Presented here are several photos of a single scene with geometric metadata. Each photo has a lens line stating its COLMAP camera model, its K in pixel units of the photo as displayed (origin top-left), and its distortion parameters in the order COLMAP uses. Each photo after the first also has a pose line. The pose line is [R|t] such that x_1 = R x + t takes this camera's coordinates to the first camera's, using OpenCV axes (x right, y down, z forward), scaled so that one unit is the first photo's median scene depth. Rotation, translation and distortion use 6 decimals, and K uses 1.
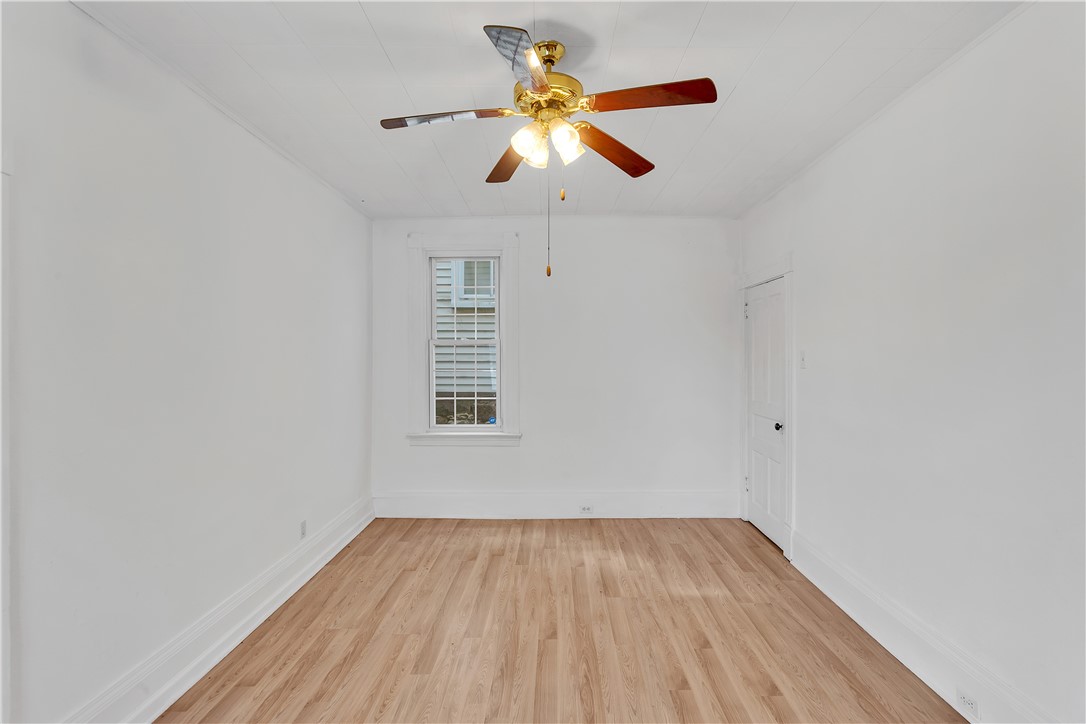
lens RADIAL K [[515.2, 0, 547.7], [0, 515.2, 360.3], [0, 0, 1]] dist [-0.014491, 0.004079]
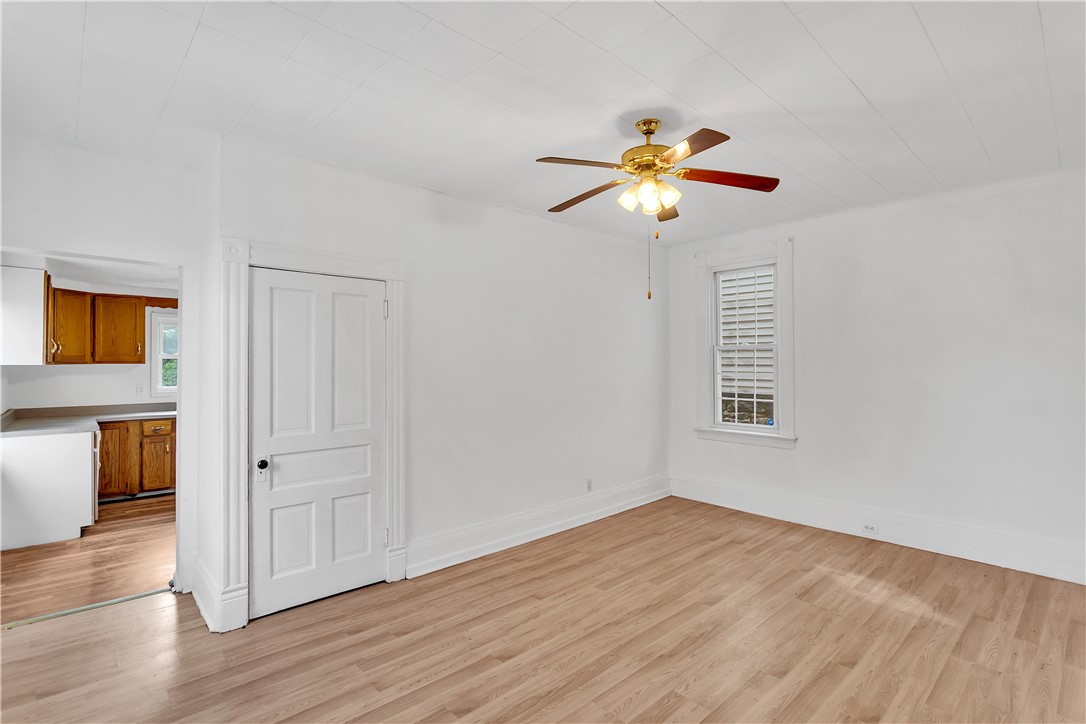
lens RADIAL K [[515.2, 0, 549.0], [0, 515.2, 359.2], [0, 0, 1]] dist [-0.014491, 0.004079]
pose [[0.684775, -0.004945, -0.728738, 0.389757], [-0.001629, 0.999964, -0.008316, -0.000135], [0.728753, 0.006882, 0.684742, -0.034579]]
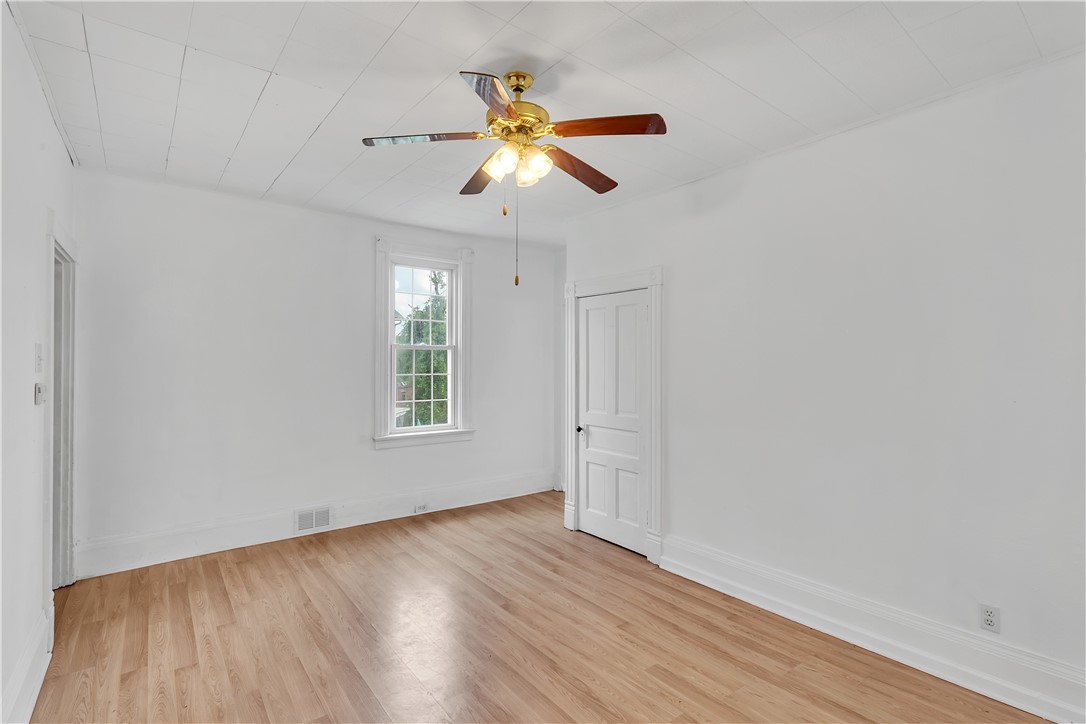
lens RADIAL K [[515.2, 0, 549.6], [0, 515.2, 360.3], [0, 0, 1]] dist [-0.014491, 0.004079]
pose [[-0.777023, -0.005420, -0.629448, 0.321962], [-0.006713, 0.999977, -0.000324, -0.001641], [0.629436, 0.003974, -0.777042, 0.956584]]
